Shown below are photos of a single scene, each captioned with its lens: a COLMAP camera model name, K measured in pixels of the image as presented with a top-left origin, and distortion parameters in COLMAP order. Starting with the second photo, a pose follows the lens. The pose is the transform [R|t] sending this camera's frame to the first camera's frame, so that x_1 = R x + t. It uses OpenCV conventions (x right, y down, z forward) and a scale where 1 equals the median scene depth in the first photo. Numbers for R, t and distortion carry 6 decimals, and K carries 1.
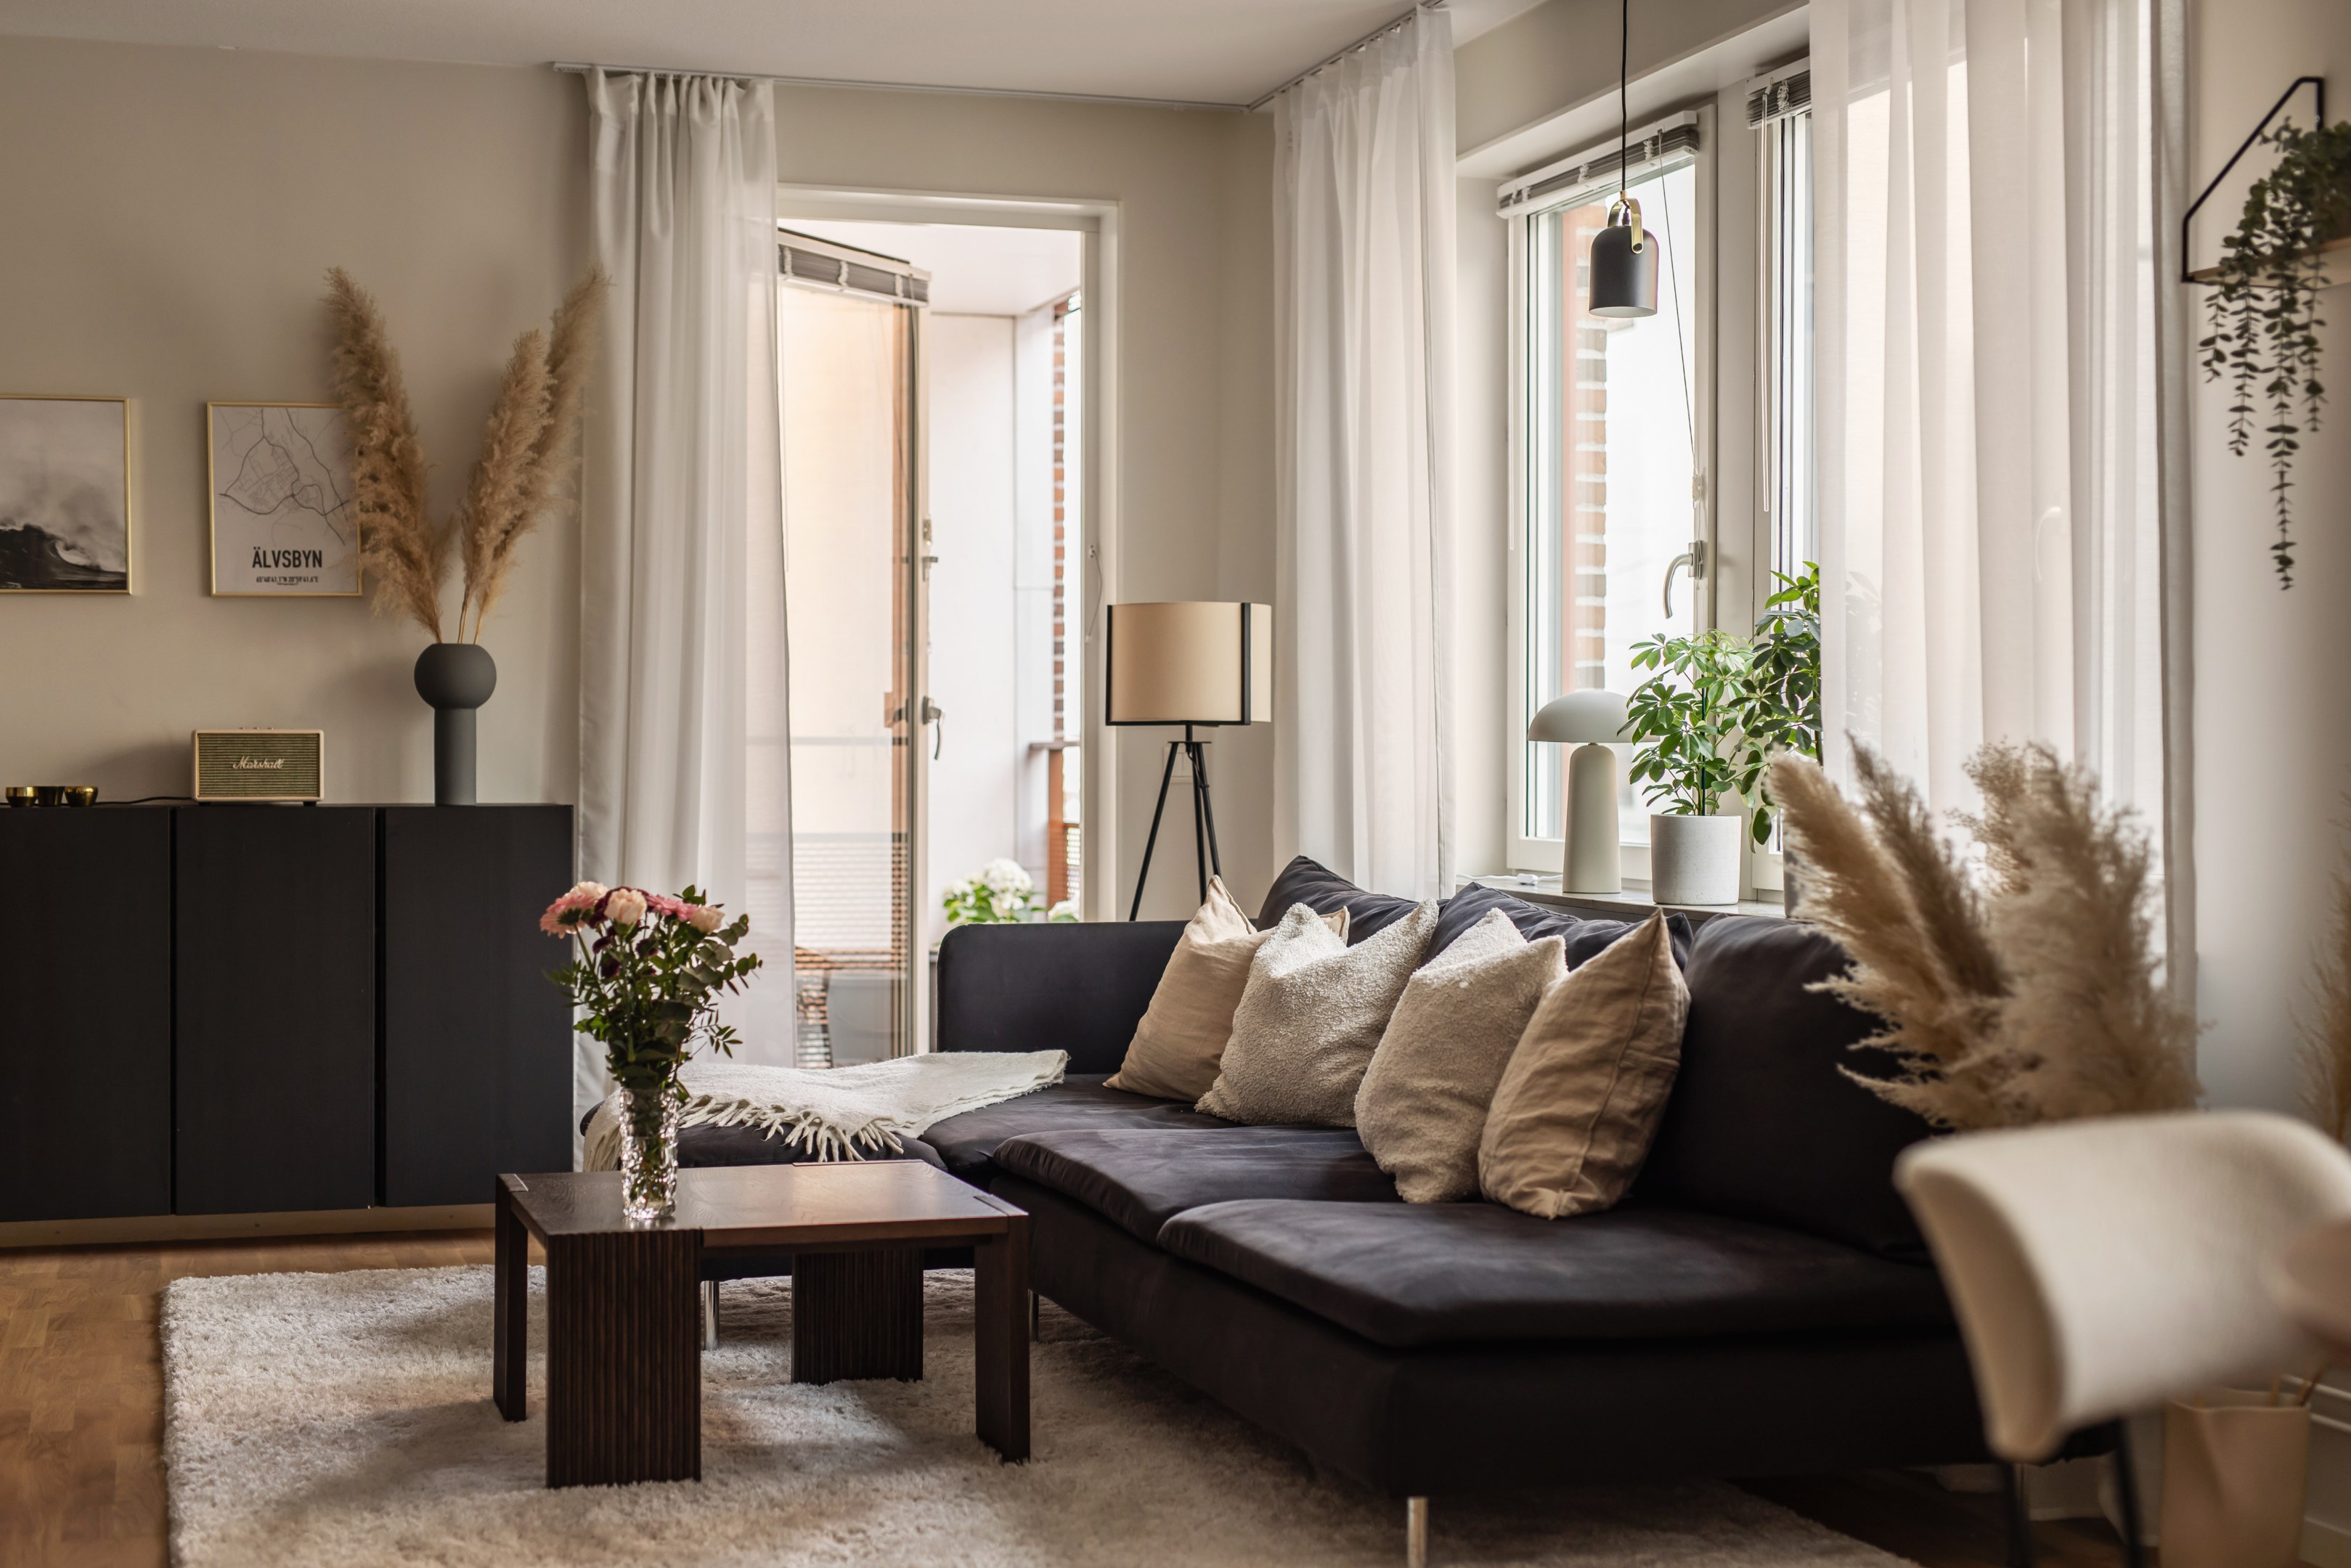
lens RADIAL K [[3252.6, 0, 1175.5], [0, 3252.6, 784.0], [0, 0, 1]] dist [-0.000088, 0.065191]
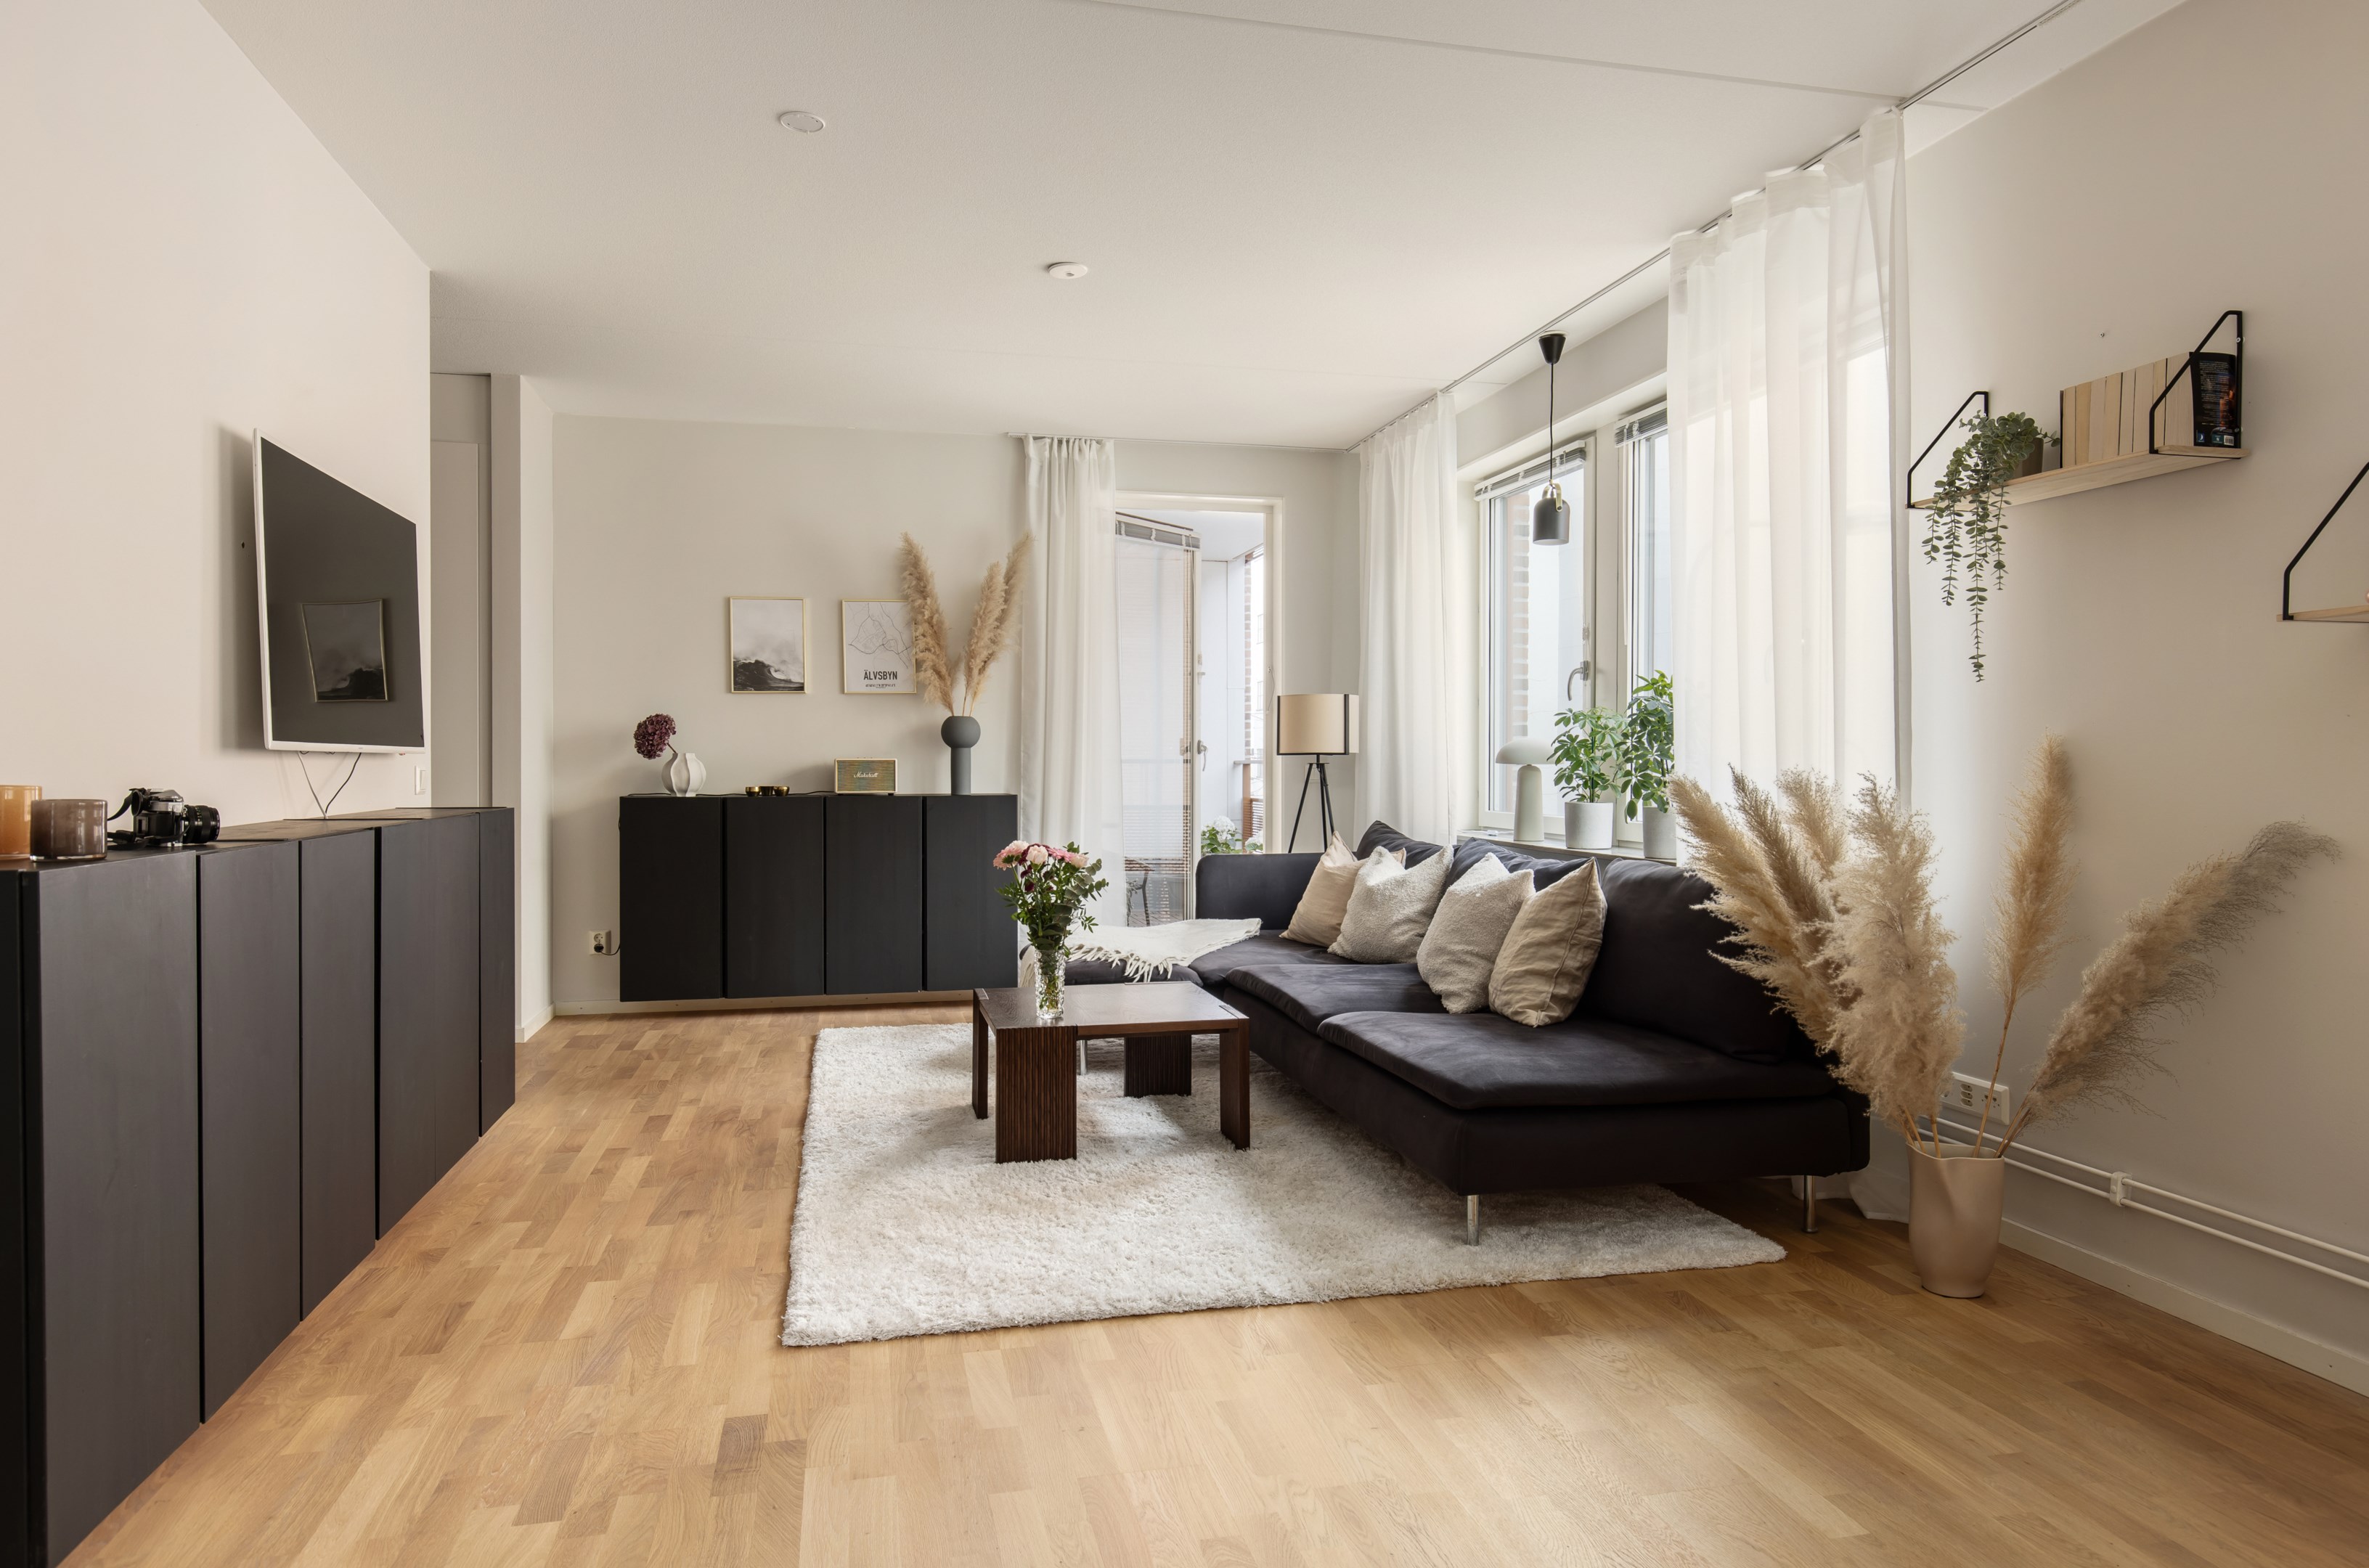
lens RADIAL K [[1431.7, 0, 1181.6], [0, 1431.7, 770.1], [0, 0, 1]] dist [-0.007597, 0.000526]
pose [[0.997073, -0.001489, -0.076444, -0.017513], [0.001177, 0.999991, -0.004121, -0.006922], [0.076449, 0.004019, 0.997065, 0.144721]]
